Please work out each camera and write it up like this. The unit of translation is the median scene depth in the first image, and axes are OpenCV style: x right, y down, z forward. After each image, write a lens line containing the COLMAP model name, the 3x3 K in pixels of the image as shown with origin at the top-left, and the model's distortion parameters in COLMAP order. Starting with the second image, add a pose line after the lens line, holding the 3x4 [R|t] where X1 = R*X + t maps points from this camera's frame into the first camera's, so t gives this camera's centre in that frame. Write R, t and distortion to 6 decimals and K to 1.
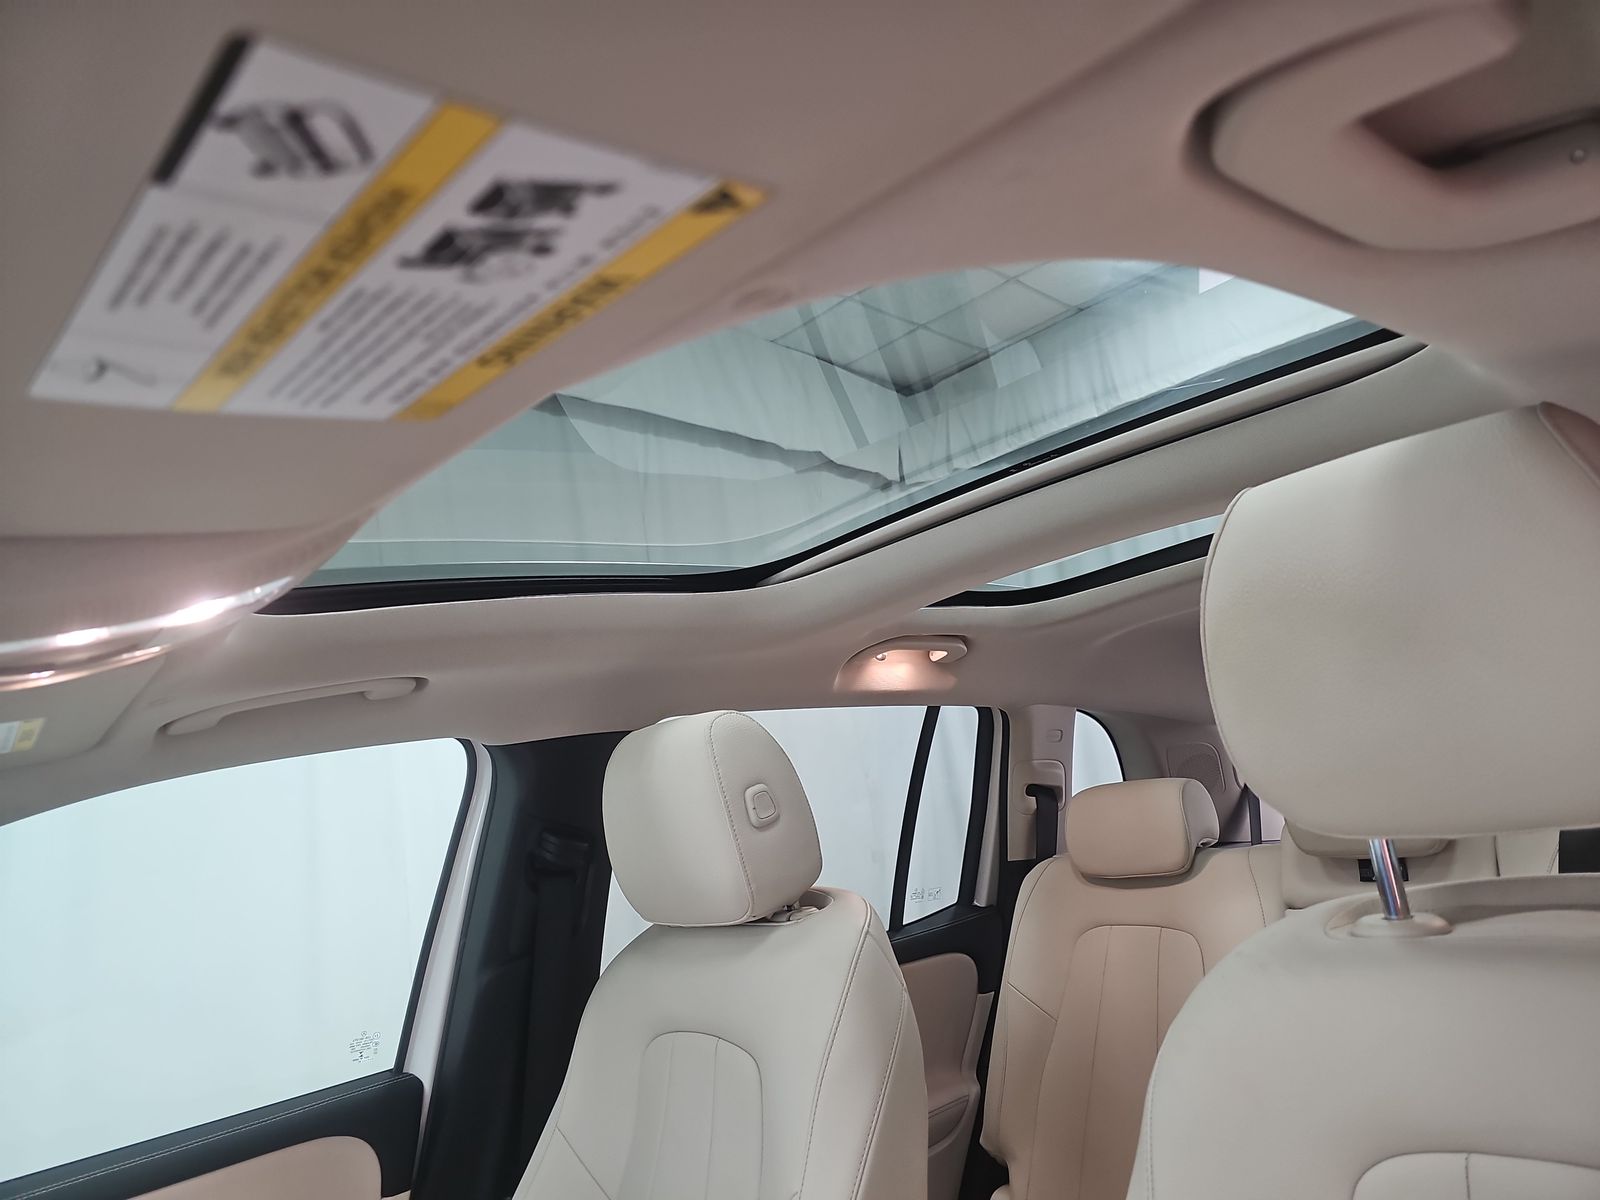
lens RADIAL K [[1060.0, 0, 800.0], [0, 1060.0, 600.0], [0, 0, 1]] dist [0.037058, -0.043066]
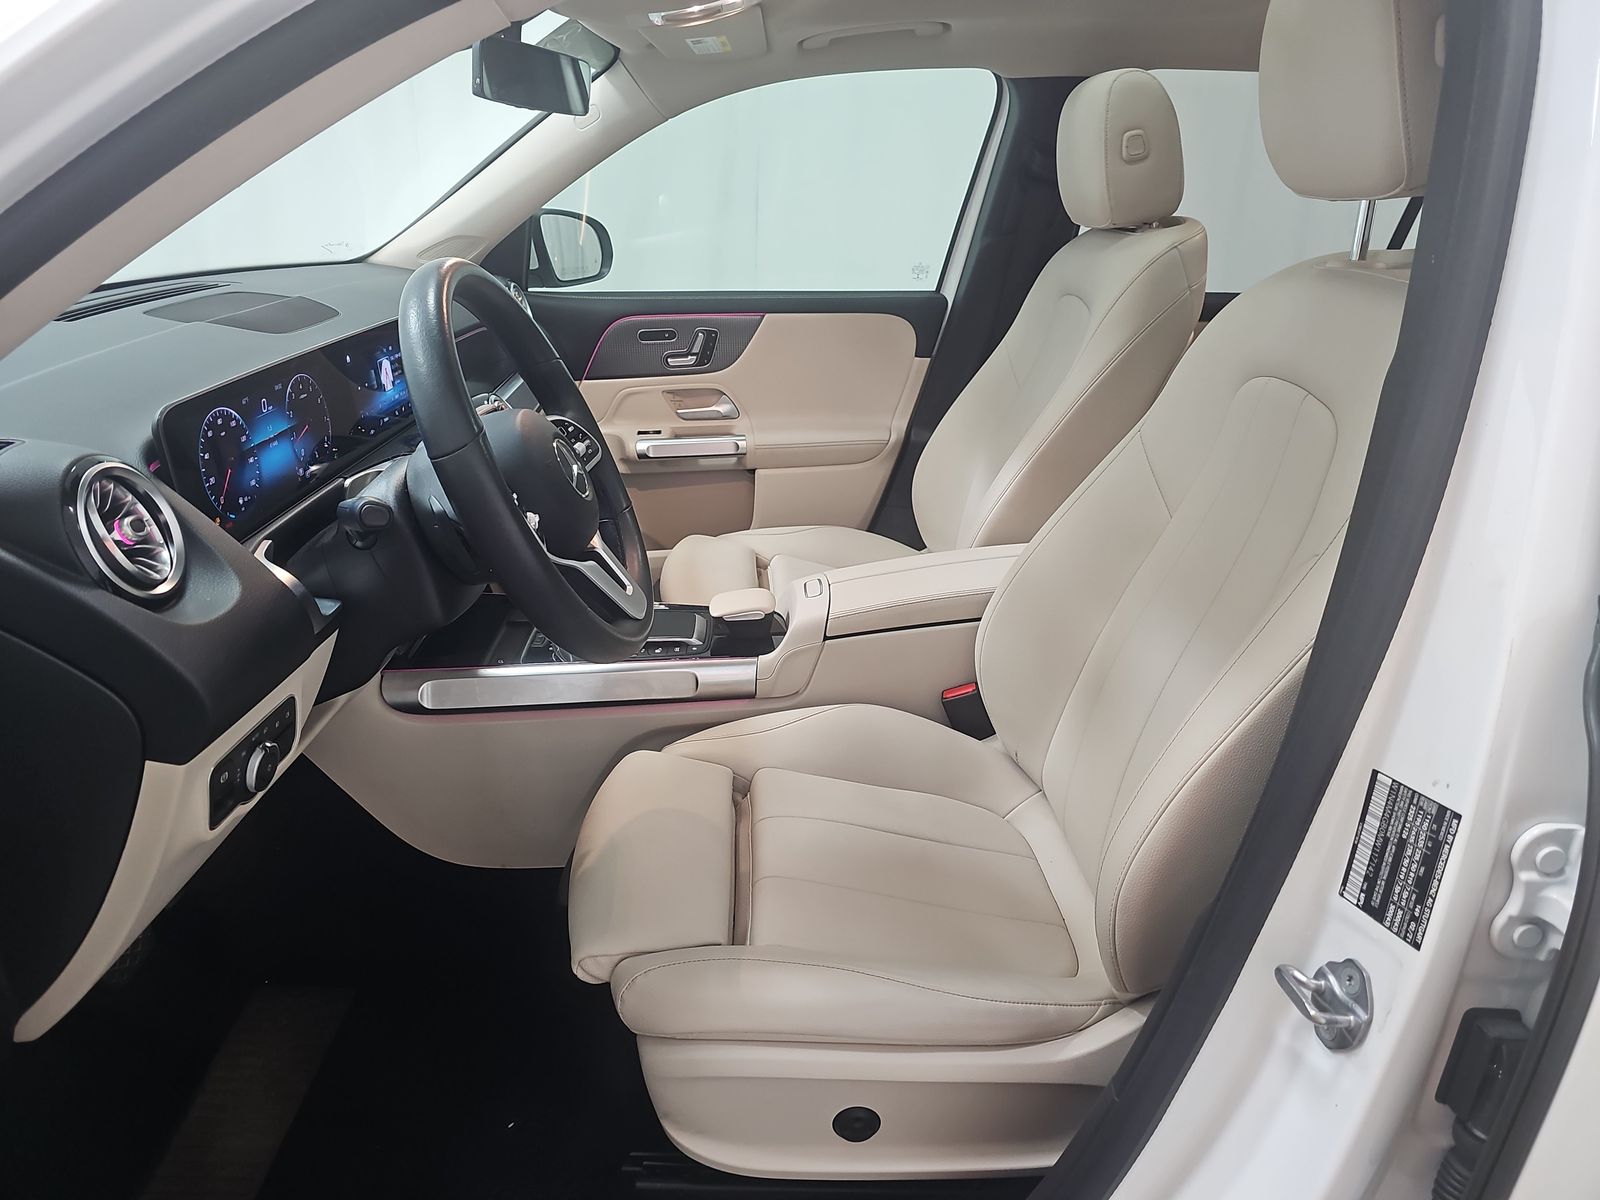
lens RADIAL K [[1060.0, 0, 800.0], [0, 1060.0, 600.0], [0, 0, 1]] dist [0.037058, -0.043066]
pose [[0.763408, 0.372537, -0.527660, 0.582571], [-0.013955, 0.826238, 0.563148, -0.098849], [0.645766, -0.422548, 0.635956, -0.438000]]
